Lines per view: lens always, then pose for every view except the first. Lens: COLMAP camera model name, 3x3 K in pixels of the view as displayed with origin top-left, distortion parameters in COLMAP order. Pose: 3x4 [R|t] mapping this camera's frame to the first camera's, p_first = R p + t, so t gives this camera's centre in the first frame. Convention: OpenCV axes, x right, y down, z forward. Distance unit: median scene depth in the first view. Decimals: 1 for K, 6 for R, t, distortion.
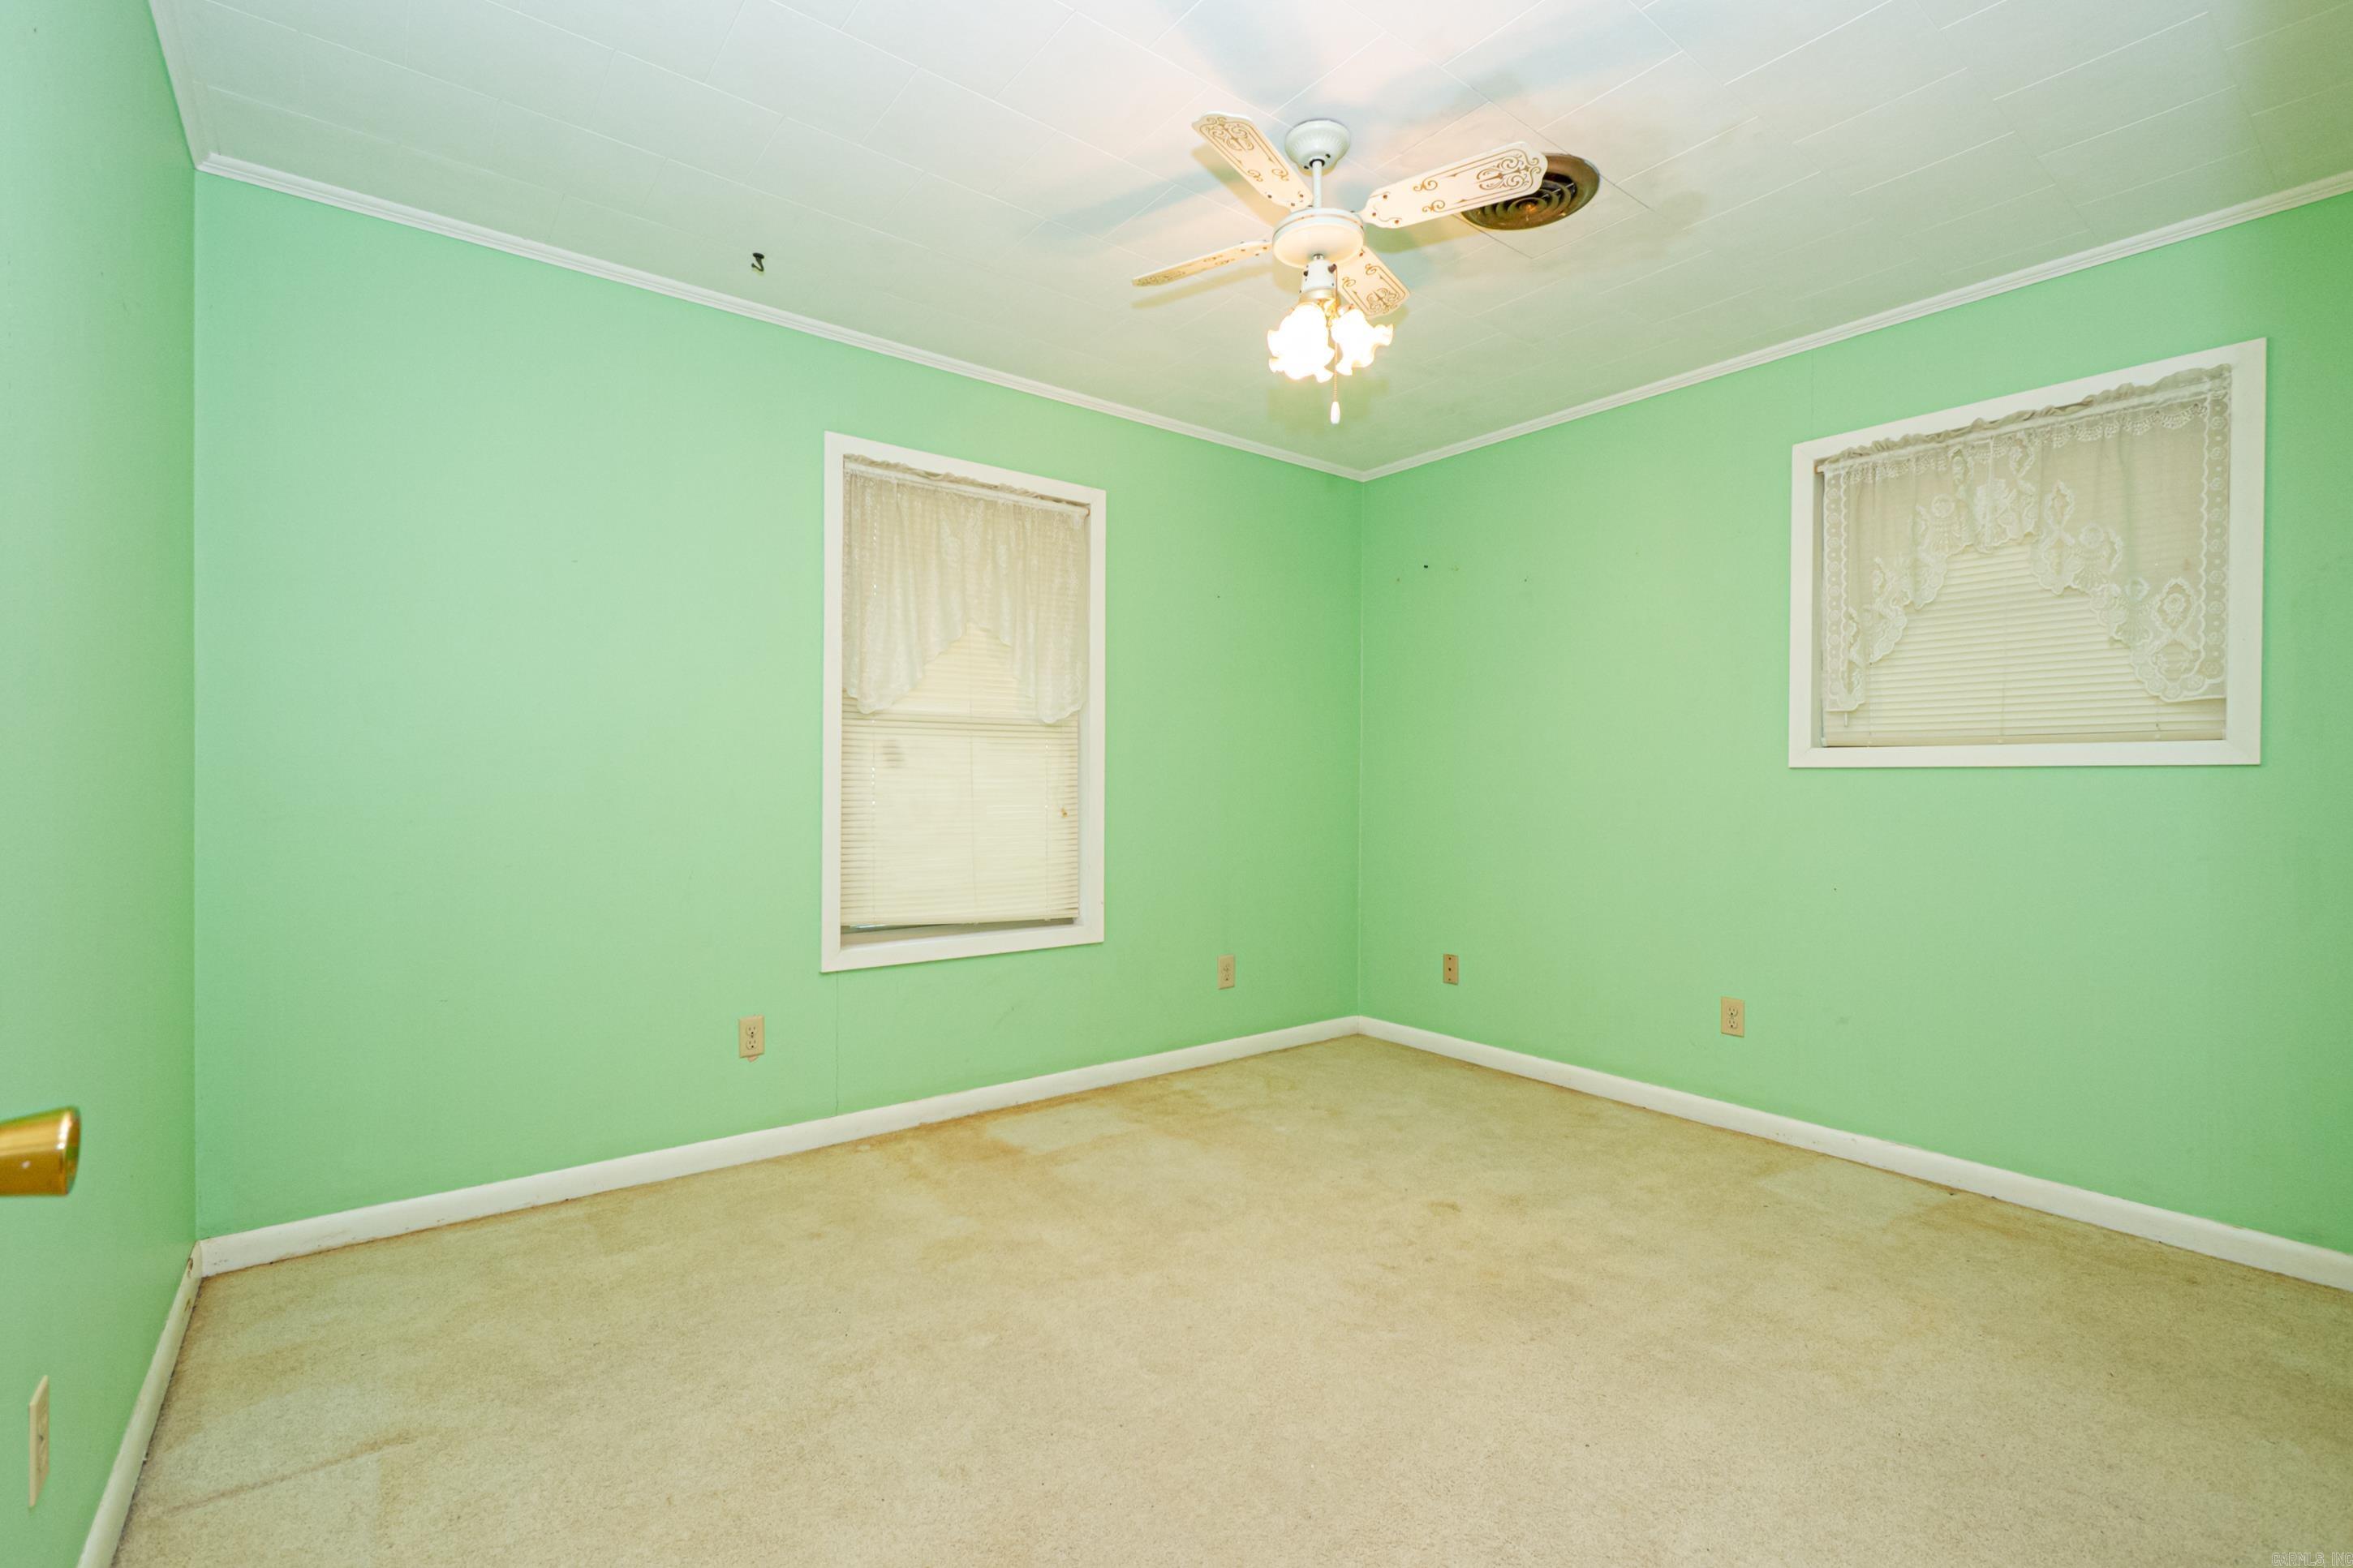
lens RADIAL K [[1037.8, 0, 1179.7], [0, 1037.8, 788.8], [0, 0, 1]] dist [0.006345, -0.003719]
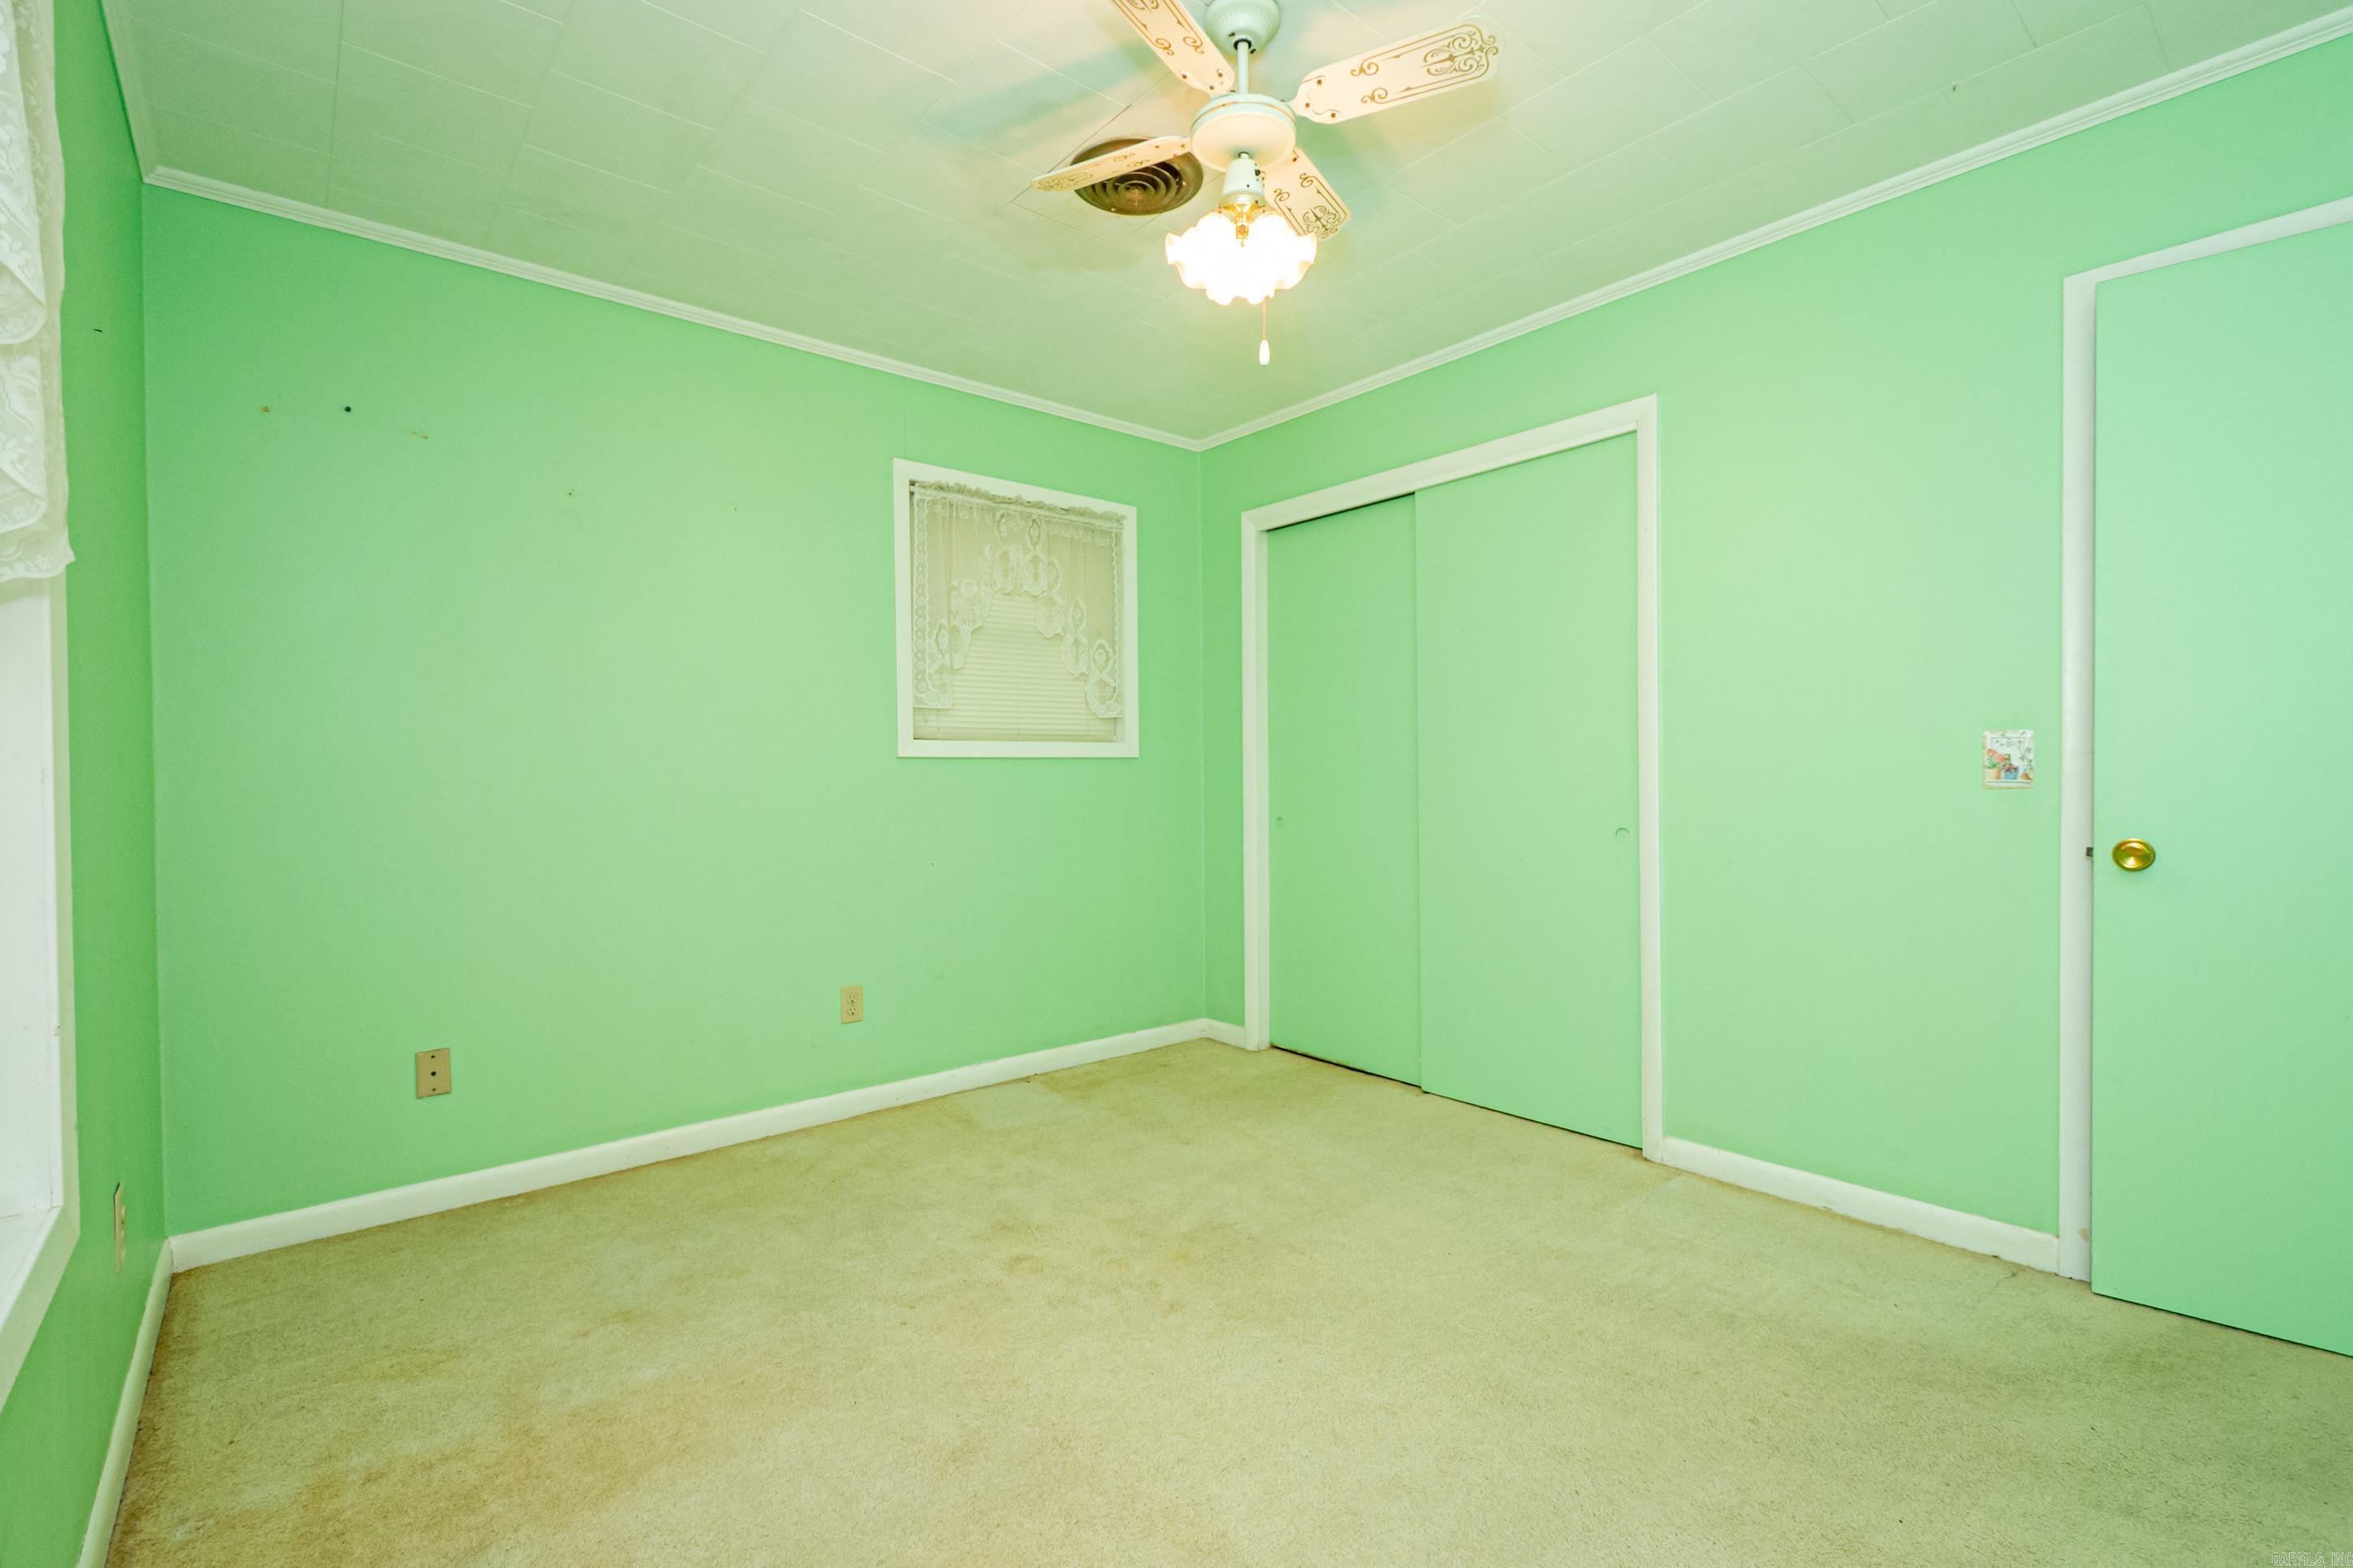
lens RADIAL K [[1037.8, 0, 1179.7], [0, 1037.8, 788.8], [0, 0, 1]] dist [0.006345, -0.003719]
pose [[-0.038381, -0.019493, 0.999073, -0.572727], [0.018140, 0.999631, 0.020201, -0.004355], [-0.999099, 0.018898, -0.038013, 0.852495]]
